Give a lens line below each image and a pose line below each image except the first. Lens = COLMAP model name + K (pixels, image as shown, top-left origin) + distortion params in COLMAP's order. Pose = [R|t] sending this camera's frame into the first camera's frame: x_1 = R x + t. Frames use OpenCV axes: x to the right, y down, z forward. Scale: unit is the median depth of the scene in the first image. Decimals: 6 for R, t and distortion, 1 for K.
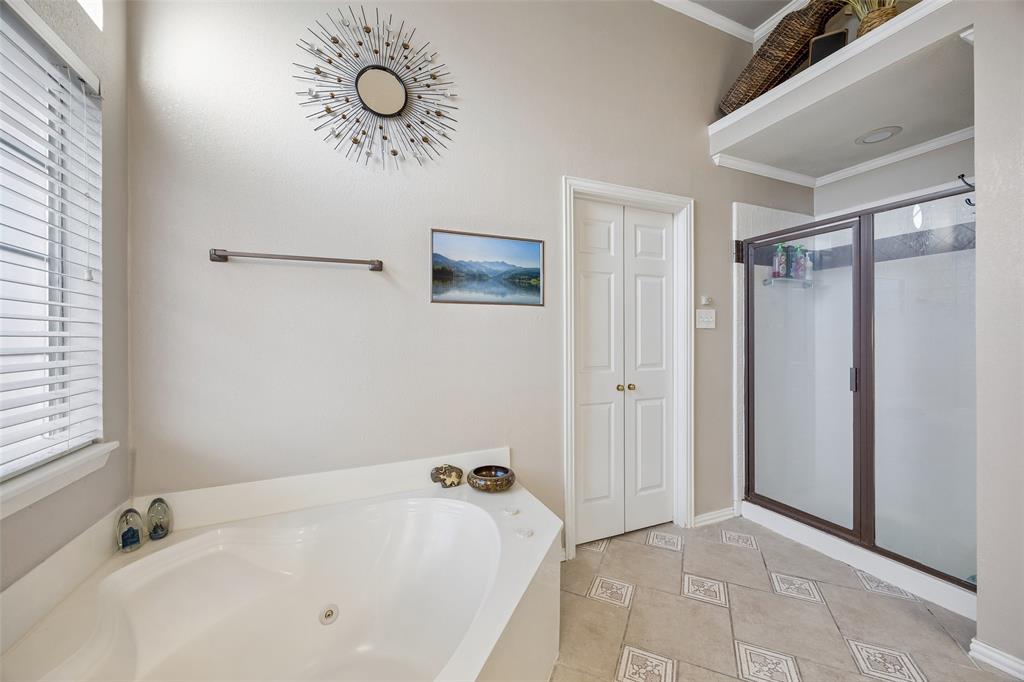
lens RADIAL K [[394.3, 0, 512.0], [0, 394.3, 341.0], [0, 0, 1]] dist [-0.001570, -0.000102]
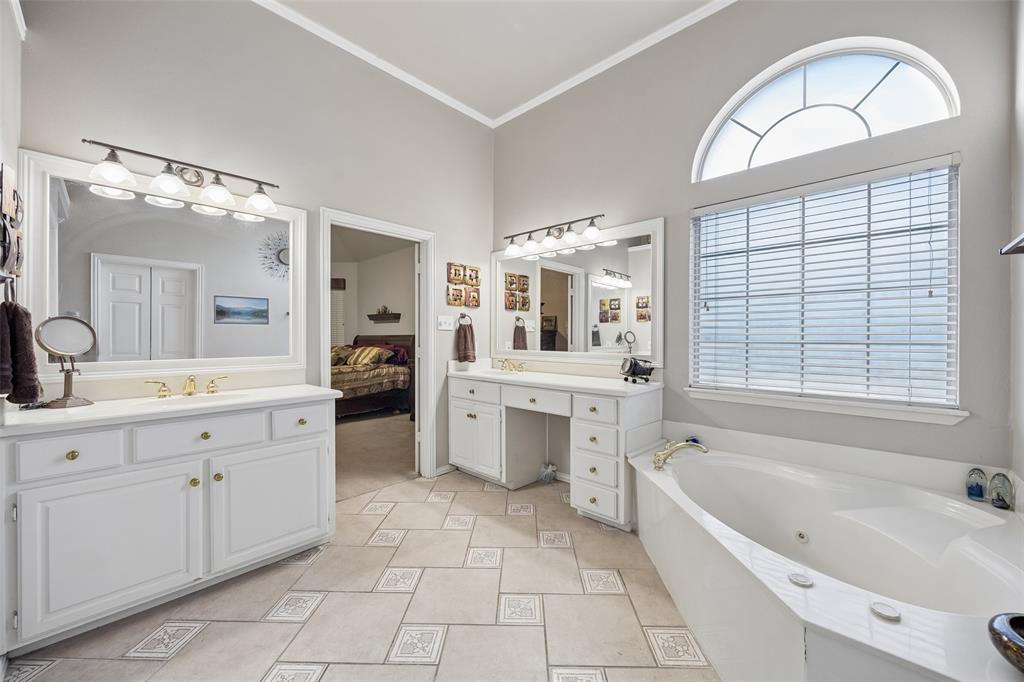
lens RADIAL K [[394.2, 0, 513.0], [0, 394.2, 337.4], [0, 0, 1]] dist [0.012377, -0.000056]
pose [[-0.922536, 0.001495, -0.385909, 0.702338], [-0.000083, 0.999992, 0.004072, -0.002002], [0.385912, 0.003789, -0.922528, 1.240379]]
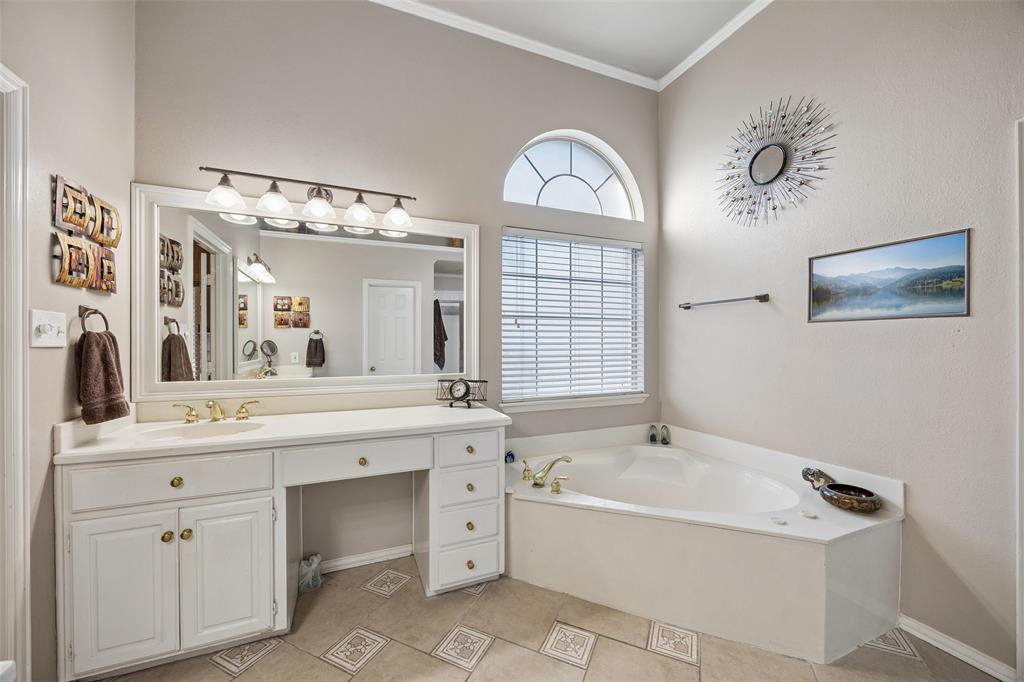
lens RADIAL K [[394.3, 0, 512.0], [0, 394.3, 341.0], [0, 0, 1]] dist [-0.001570, -0.000102]
pose [[-0.019719, 0.003595, -0.999799, 0.999695], [-0.002432, 0.999990, 0.003644, -0.048748], [0.999803, 0.002503, -0.019710, 0.178185]]
